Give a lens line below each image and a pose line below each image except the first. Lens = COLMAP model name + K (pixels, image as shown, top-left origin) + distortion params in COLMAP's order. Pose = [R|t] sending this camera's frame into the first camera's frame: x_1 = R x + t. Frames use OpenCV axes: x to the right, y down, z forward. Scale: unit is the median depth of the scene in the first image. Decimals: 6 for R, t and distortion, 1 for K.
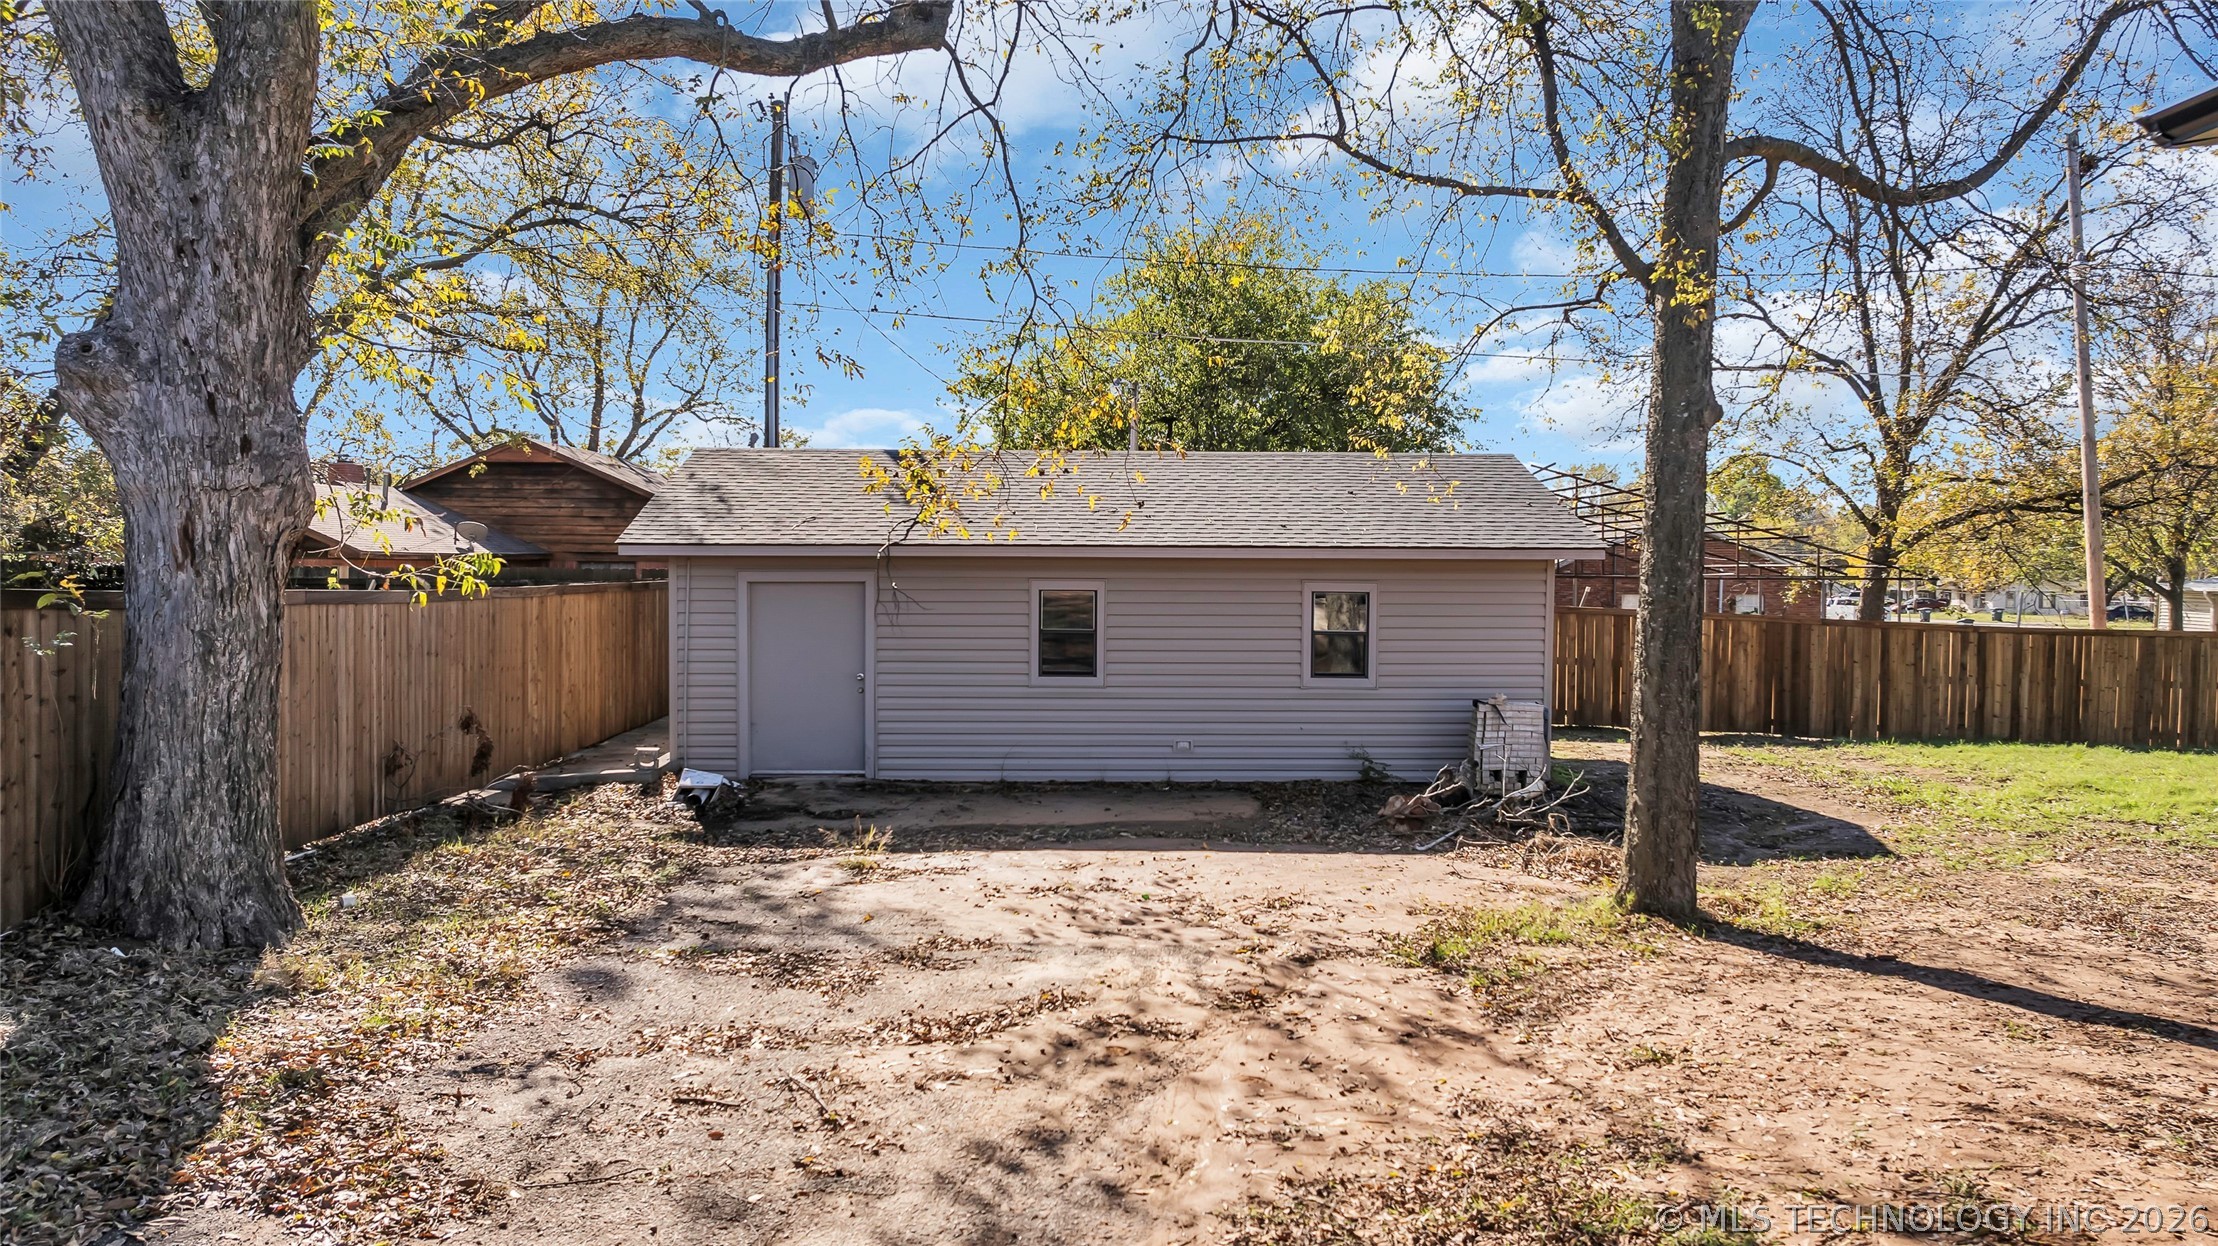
lens RADIAL K [[1616.4, 0, 1099.3], [0, 1616.4, 624.4], [0, 0, 1]] dist [-0.000889, -0.006566]
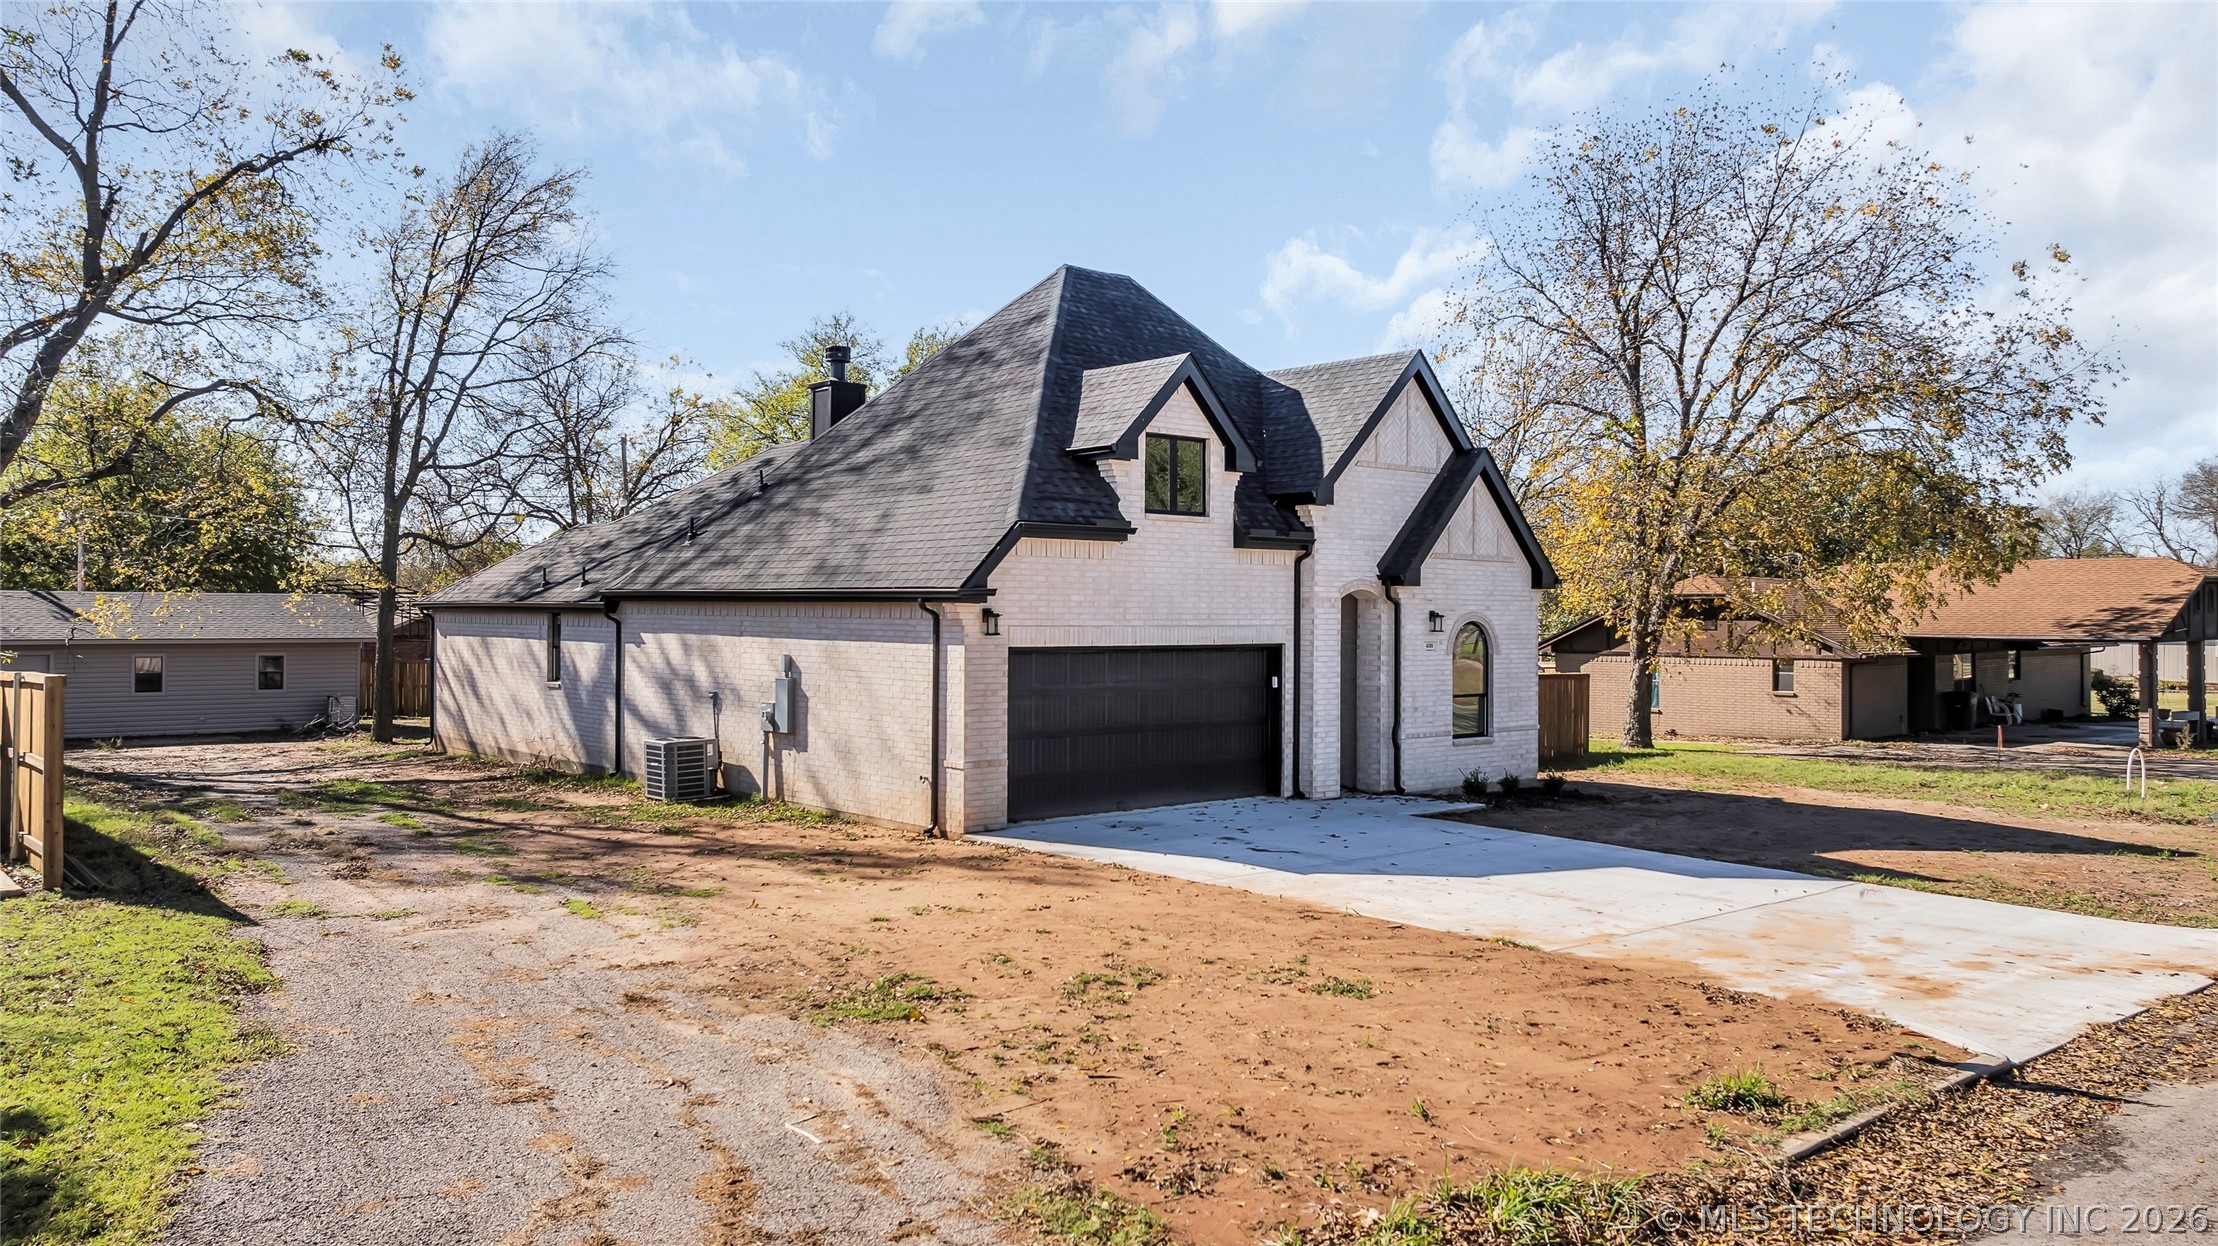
lens RADIAL K [[1616.4, 0, 1098.7], [0, 1616.4, 615.7], [0, 0, 1]] dist [-0.000889, -0.006566]
pose [[0.777751, -0.002737, 0.628566, -0.432843], [0.022601, 0.999466, -0.023614, 0.006917], [-0.628166, 0.032572, 0.777397, -1.792515]]
